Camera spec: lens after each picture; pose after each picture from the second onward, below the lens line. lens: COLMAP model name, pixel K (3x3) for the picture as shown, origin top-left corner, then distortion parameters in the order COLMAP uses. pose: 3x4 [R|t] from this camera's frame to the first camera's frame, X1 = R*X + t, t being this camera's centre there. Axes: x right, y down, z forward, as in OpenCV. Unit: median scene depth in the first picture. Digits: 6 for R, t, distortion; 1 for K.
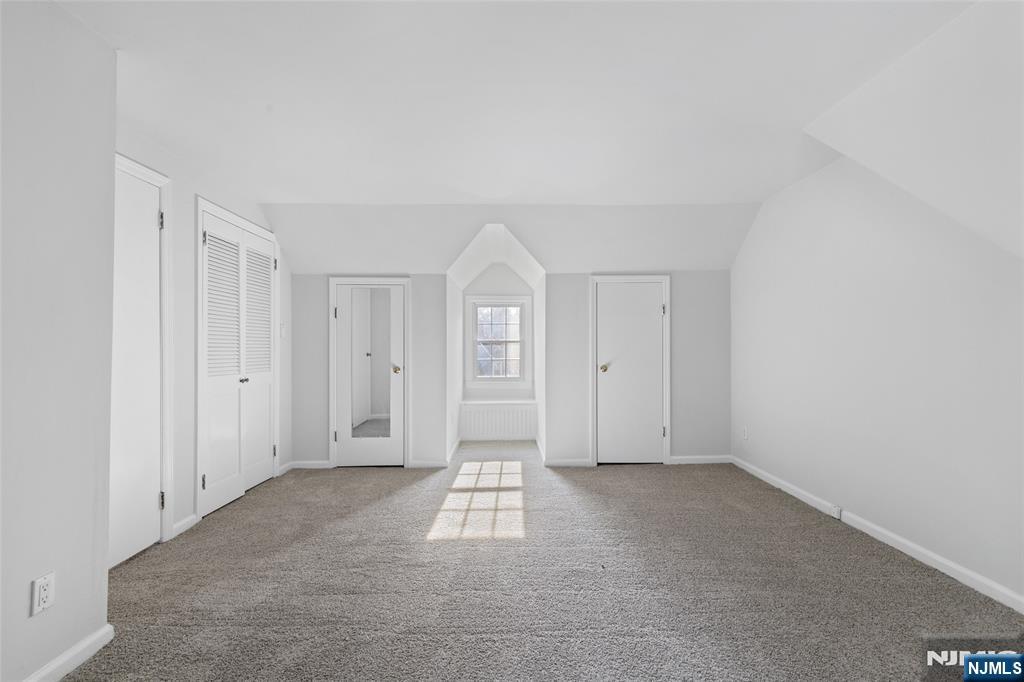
lens RADIAL K [[453.5, 0, 517.8], [0, 453.5, 342.9], [0, 0, 1]] dist [0.000135, -0.000351]
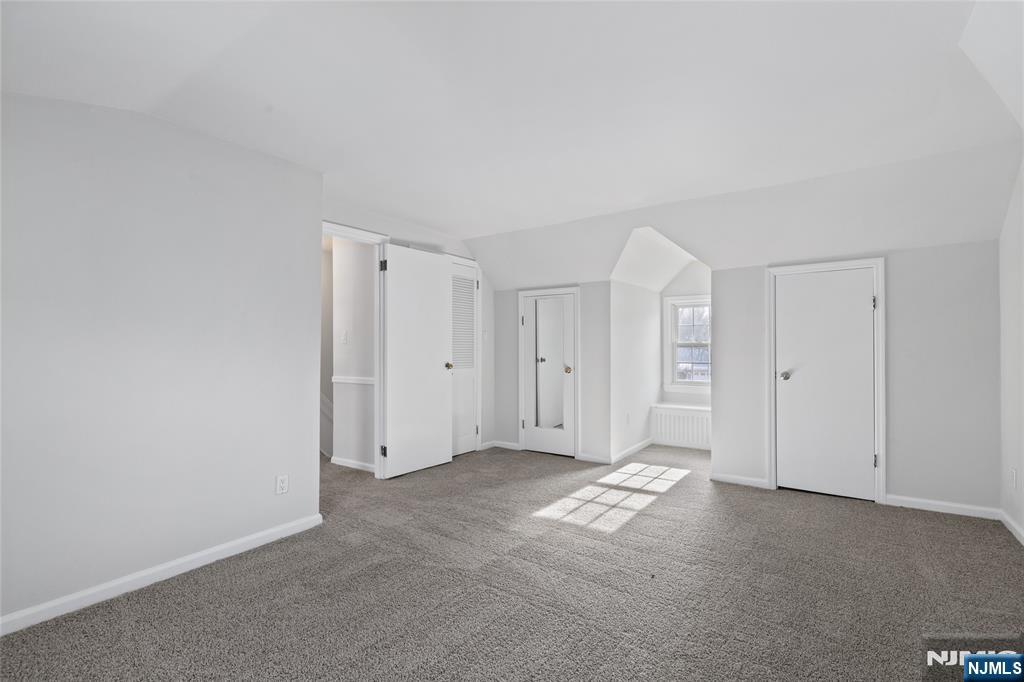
lens RADIAL K [[453.5, 0, 517.8], [0, 453.5, 342.9], [0, 0, 1]] dist [0.000135, -0.000351]
pose [[0.815329, -0.004940, -0.578977, 0.281119], [0.003442, 0.999987, -0.003686, -0.003695], [0.578988, 0.001012, 0.815336, 0.019028]]
